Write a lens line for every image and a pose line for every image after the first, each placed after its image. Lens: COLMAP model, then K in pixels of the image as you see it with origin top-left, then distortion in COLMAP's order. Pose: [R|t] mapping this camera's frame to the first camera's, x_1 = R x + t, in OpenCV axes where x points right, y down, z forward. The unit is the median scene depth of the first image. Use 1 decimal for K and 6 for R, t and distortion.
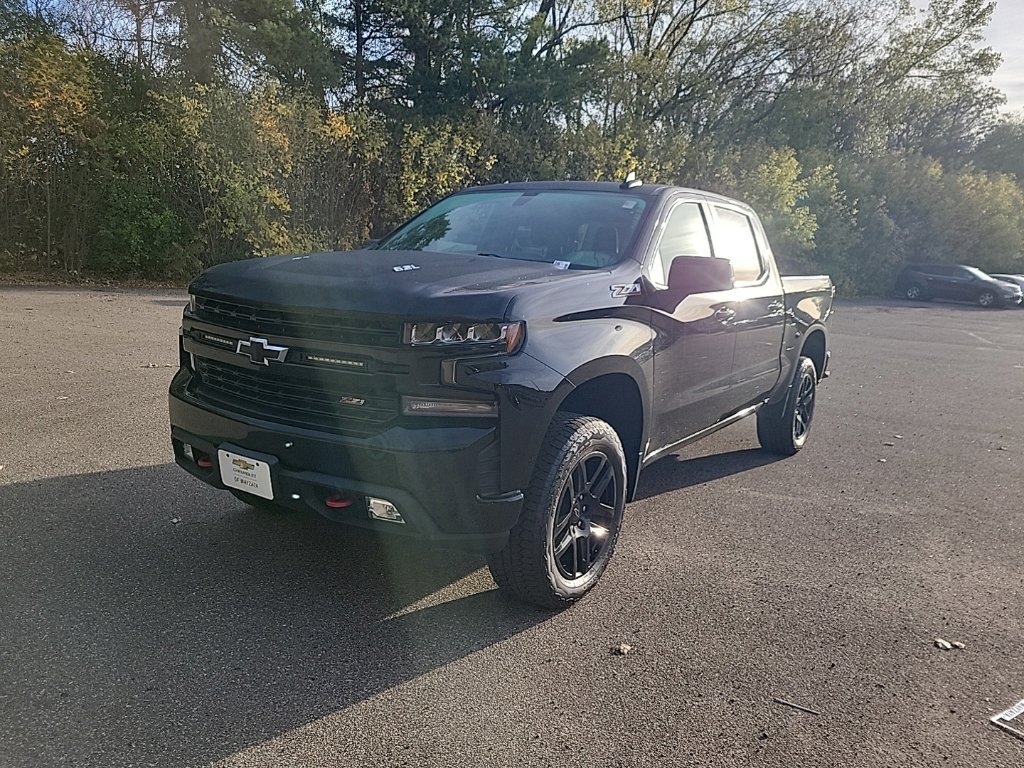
lens RADIAL K [[772.4, 0, 516.7], [0, 772.4, 370.6], [0, 0, 1]] dist [0.056704, -0.040625]
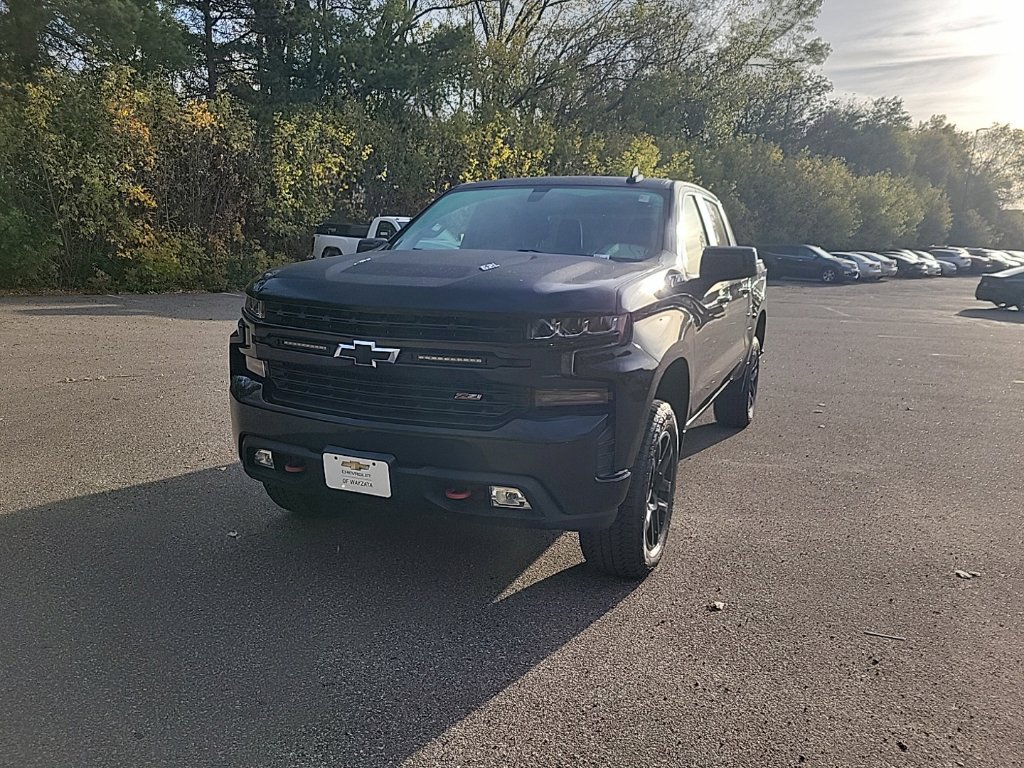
lens RADIAL K [[783.9, 0, 512.0], [0, 783.9, 384.0], [0, 0, 1]] dist [0.058819, -0.041560]
pose [[0.984794, -0.059828, 0.163098, -0.032608], [0.055499, 0.997978, 0.030974, -0.000707], [-0.164621, -0.021451, 0.986124, -0.005238]]
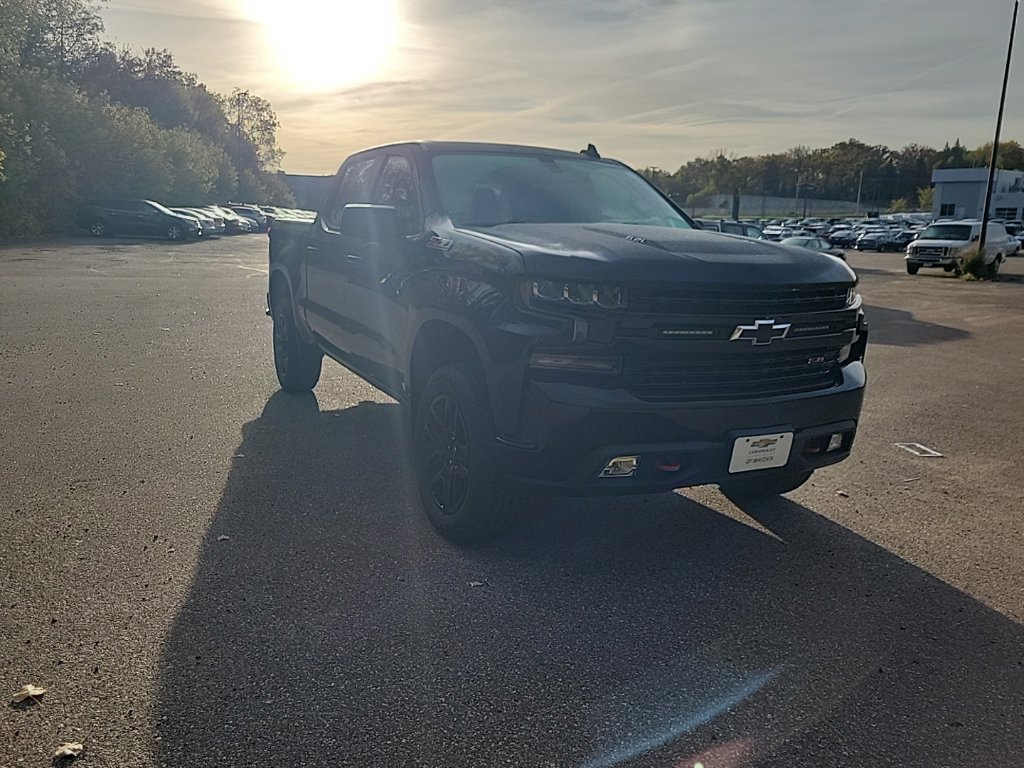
lens RADIAL K [[778.6, 0, 539.8], [0, 778.6, 384.5], [0, 0, 1]] dist [0.036760, -0.004462]
pose [[0.512723, -0.213583, 0.831563, -0.142340], [0.129906, 0.976710, 0.170766, -0.018140], [-0.848669, 0.020469, 0.528528, 0.073616]]
